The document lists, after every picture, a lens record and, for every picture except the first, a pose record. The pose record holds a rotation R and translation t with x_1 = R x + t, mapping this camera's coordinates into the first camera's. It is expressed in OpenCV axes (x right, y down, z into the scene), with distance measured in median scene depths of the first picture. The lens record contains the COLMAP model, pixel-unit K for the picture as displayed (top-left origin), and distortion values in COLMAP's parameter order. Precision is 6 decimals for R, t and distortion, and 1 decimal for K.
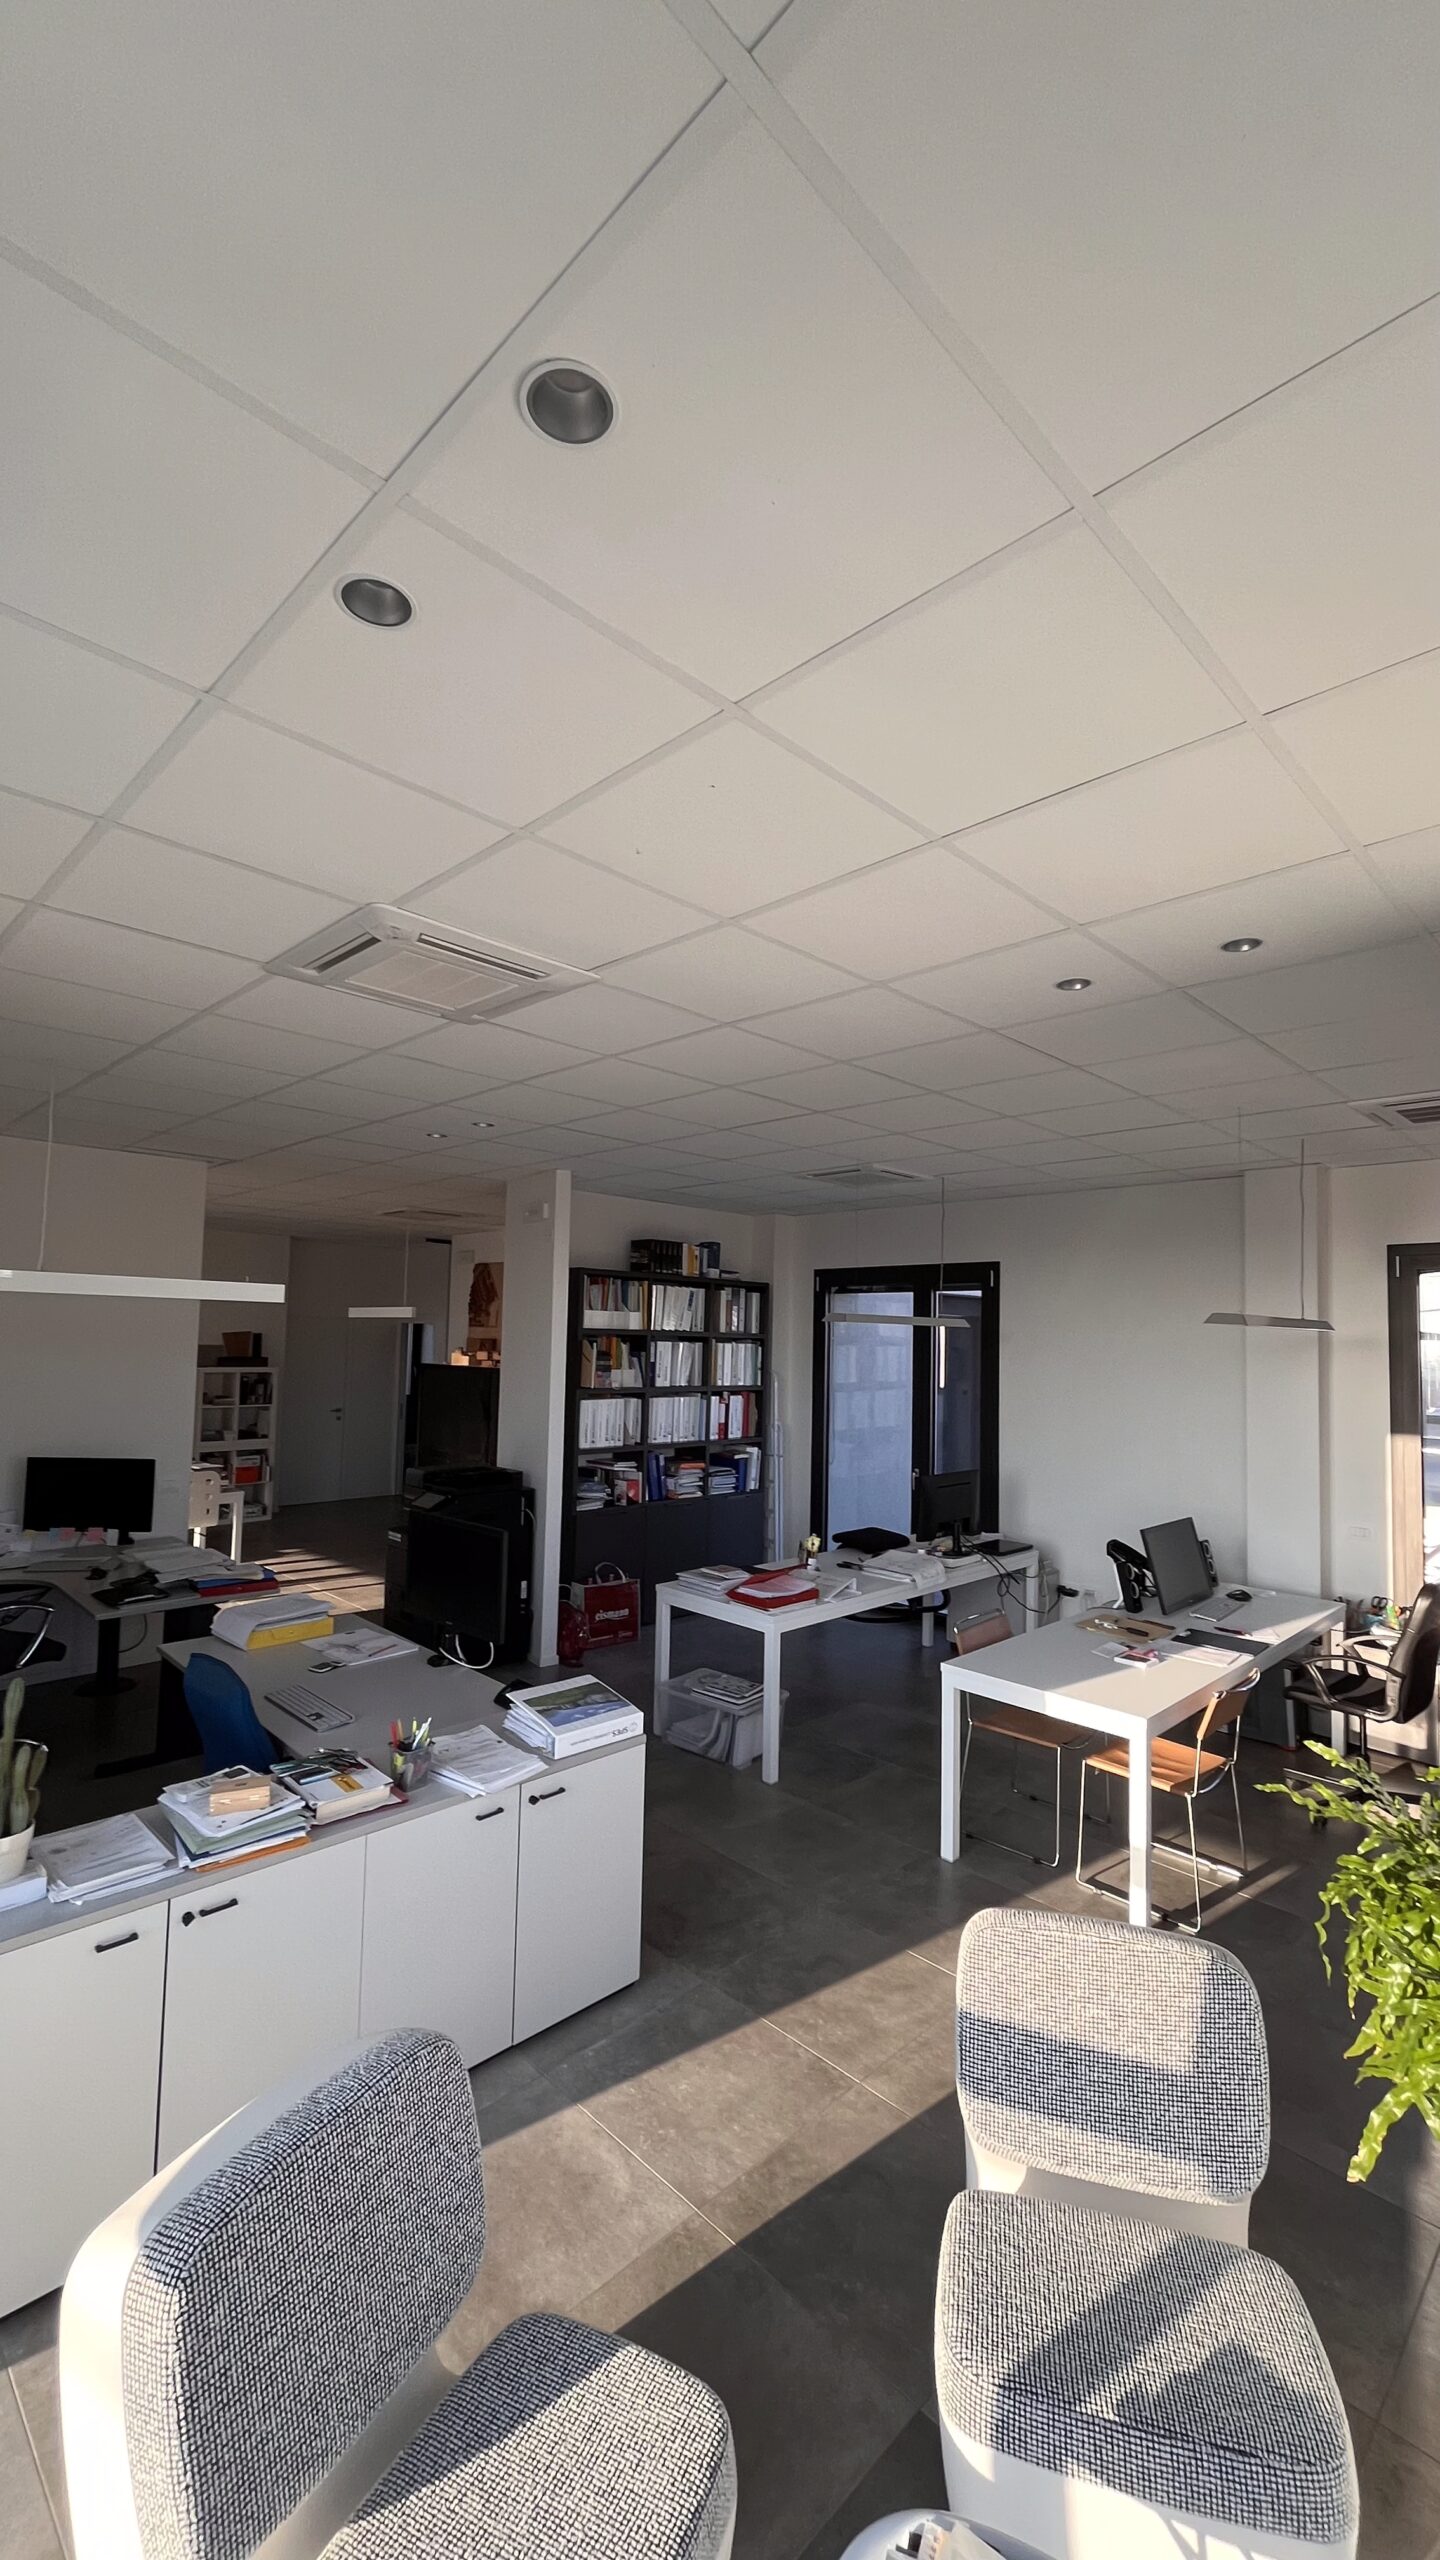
lens RADIAL K [[1060.1, 0, 722.5], [0, 1060.1, 1282.5], [0, 0, 1]] dist [0.002408, 0.000175]
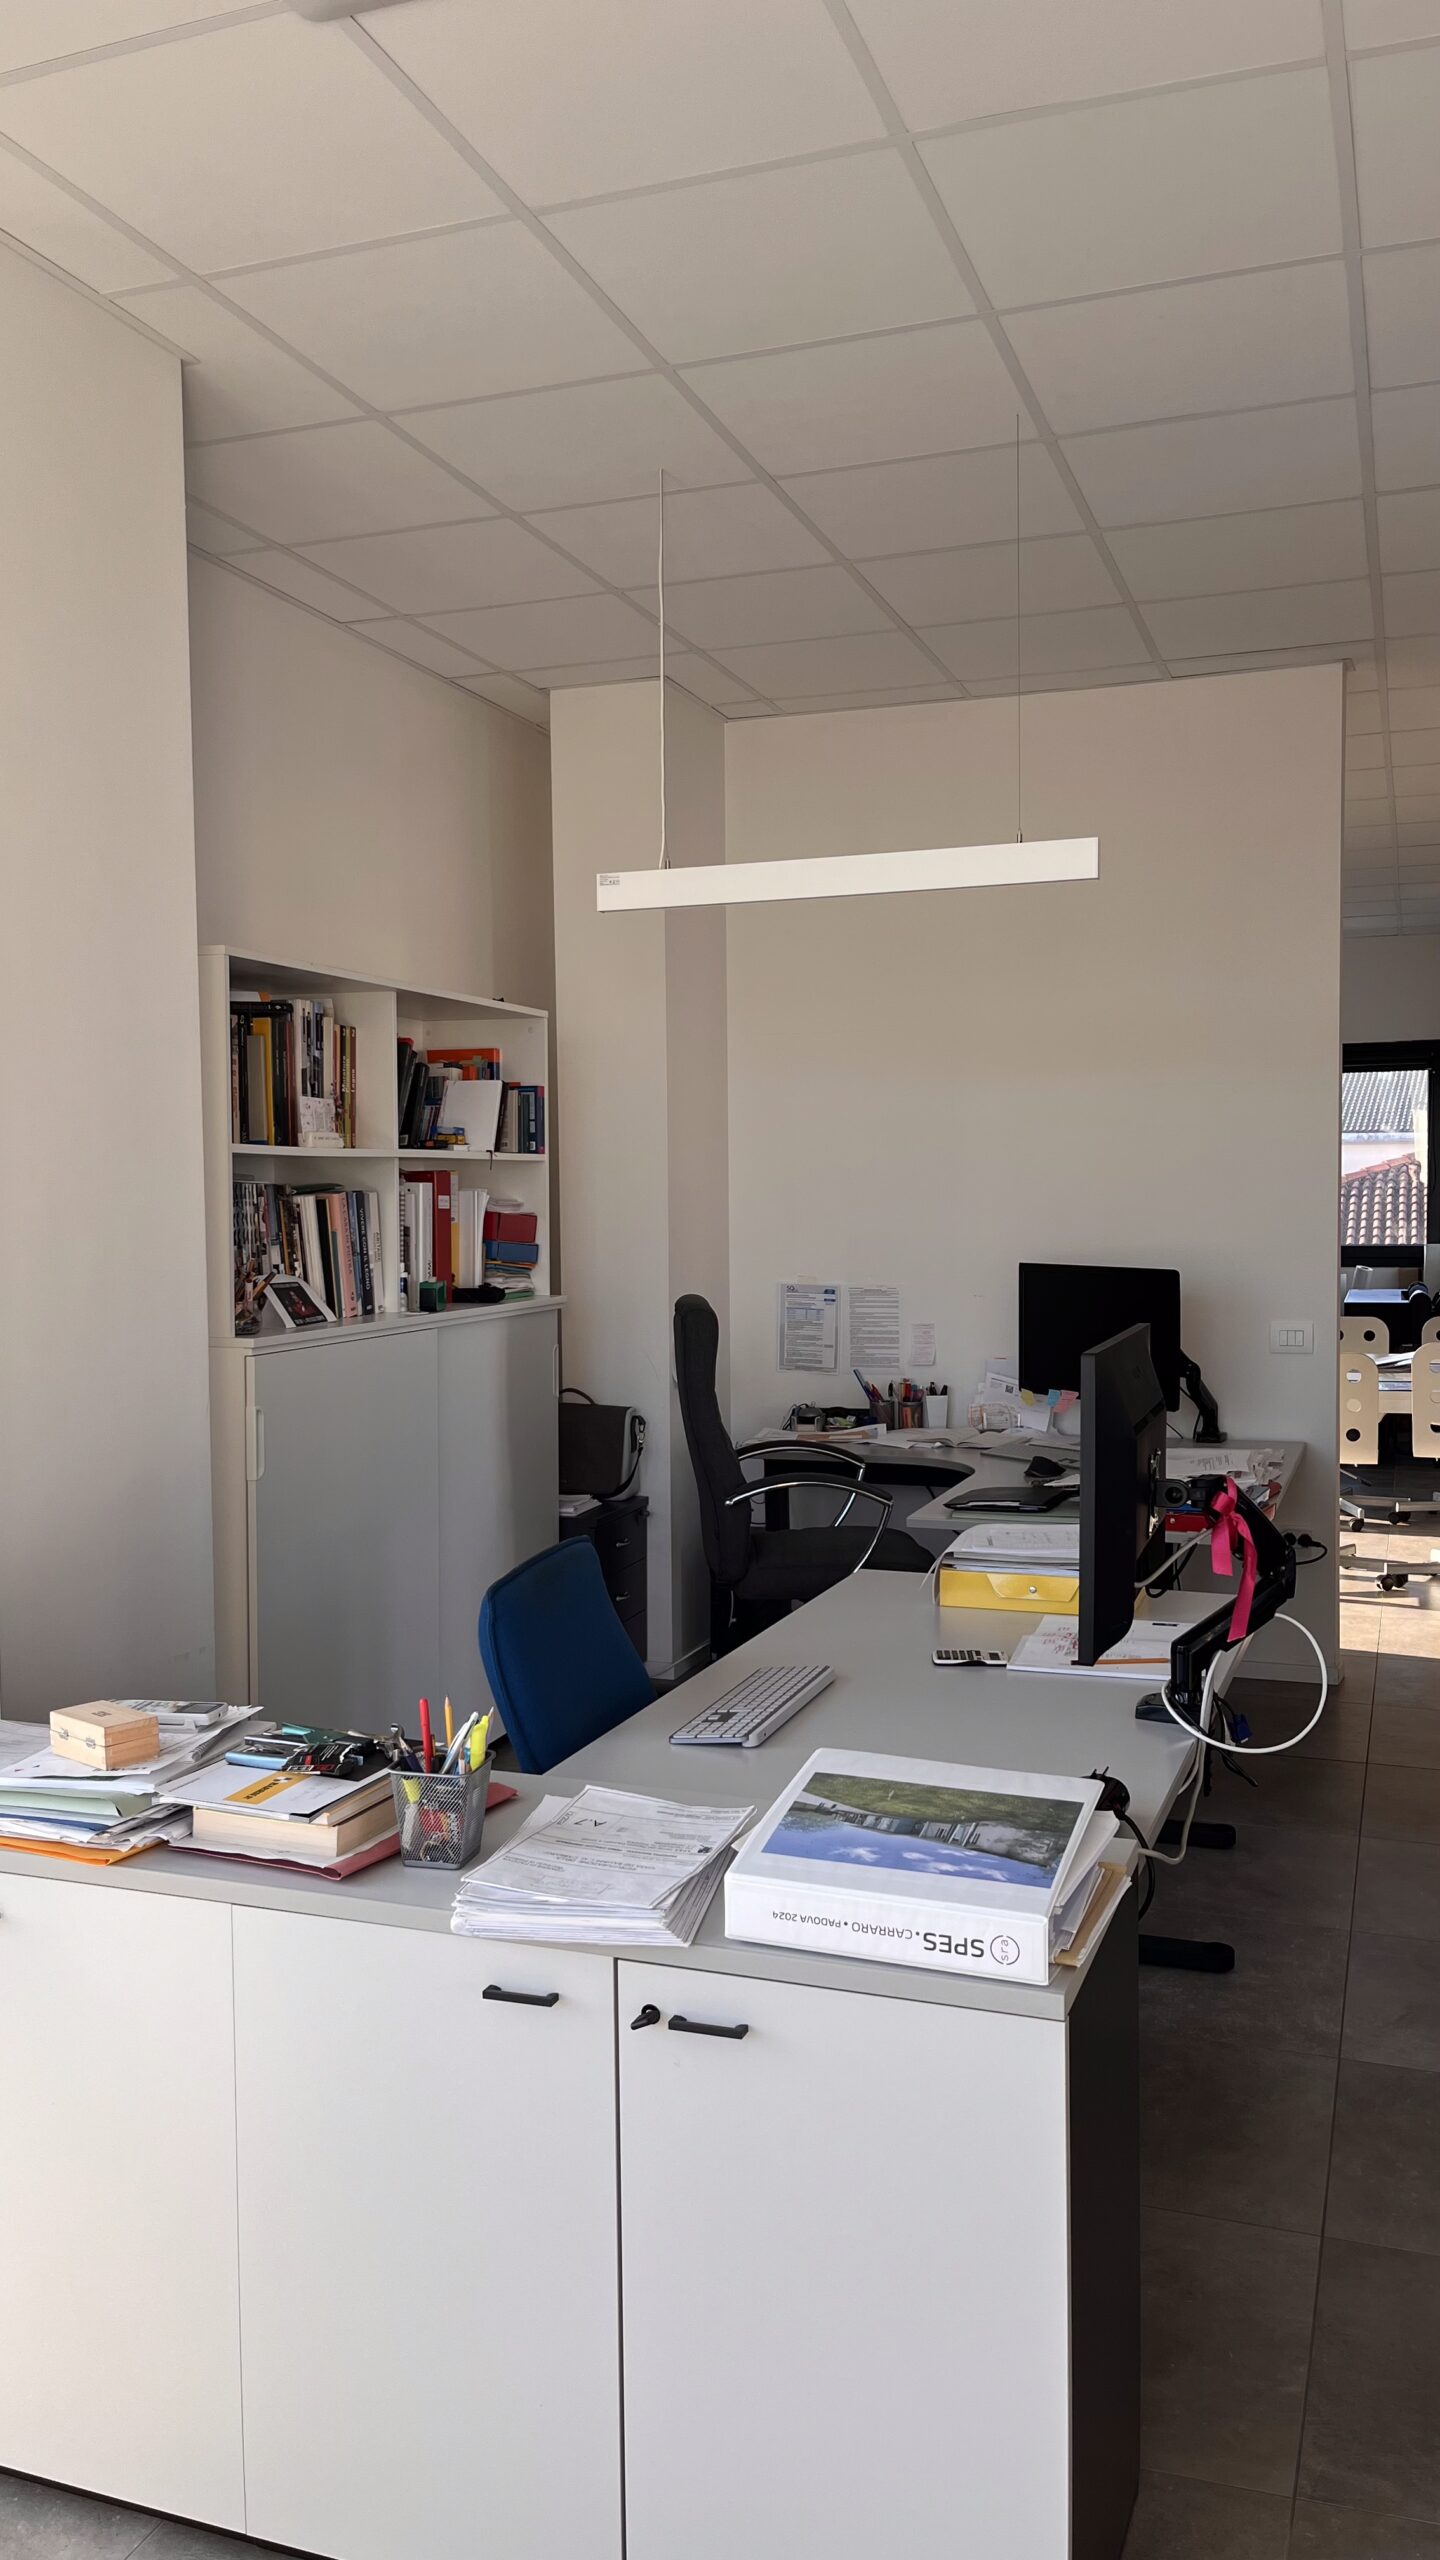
lens RADIAL K [[1865.7, 0, 722.1], [0, 1865.7, 1279.9], [0, 0, 1]] dist [0.001096, 0.000310]
pose [[0.419896, 0.027895, -0.907144, 0.366279], [0.076596, 0.994872, 0.066047, 0.180727], [0.904334, -0.097217, 0.415606, 0.714228]]
